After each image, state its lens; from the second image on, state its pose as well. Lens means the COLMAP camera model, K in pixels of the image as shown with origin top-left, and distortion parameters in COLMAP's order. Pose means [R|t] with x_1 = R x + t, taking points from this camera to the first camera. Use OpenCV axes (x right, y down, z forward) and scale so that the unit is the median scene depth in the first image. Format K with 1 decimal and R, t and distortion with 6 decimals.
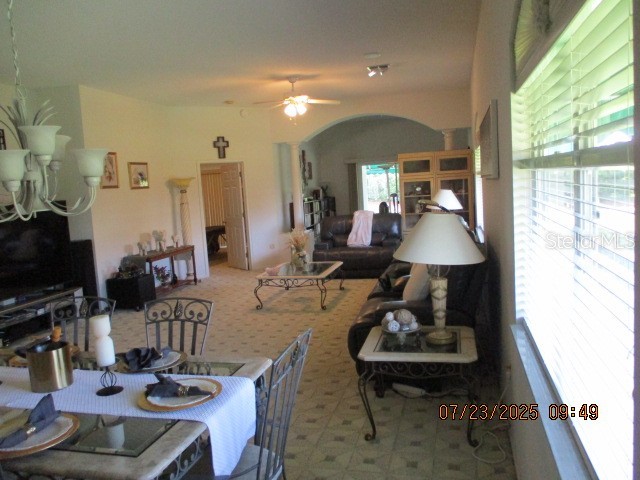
lens RADIAL K [[526.7, 0, 325.7], [0, 526.7, 237.9], [0, 0, 1]] dist [-0.035900, 0.005007]
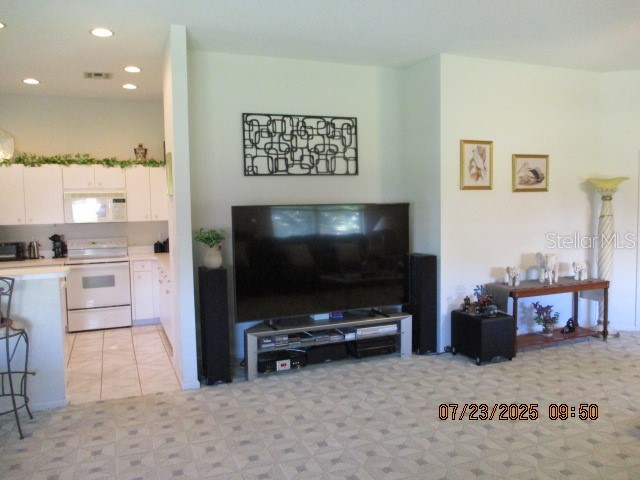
lens RADIAL K [[526.7, 0, 325.7], [0, 526.7, 237.9], [0, 0, 1]] dist [-0.035900, 0.005007]
pose [[0.588049, 0.105893, -0.801863, 0.063392], [-0.102949, 0.993128, 0.055654, -0.043637], [0.802246, 0.049824, 0.594910, 0.367466]]
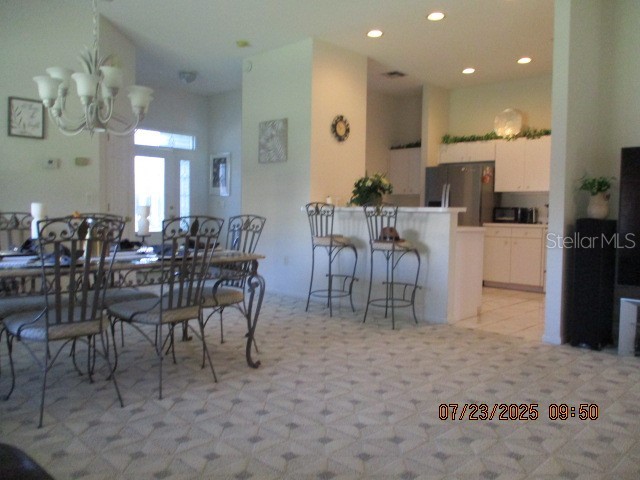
lens RADIAL K [[526.7, 0, 325.7], [0, 526.7, 237.9], [0, 0, 1]] dist [-0.035900, 0.005007]
pose [[-0.503605, 0.099180, -0.858222, 0.105667], [-0.073157, 0.984925, 0.156750, -0.007287], [0.860831, 0.141725, -0.488757, 0.647167]]
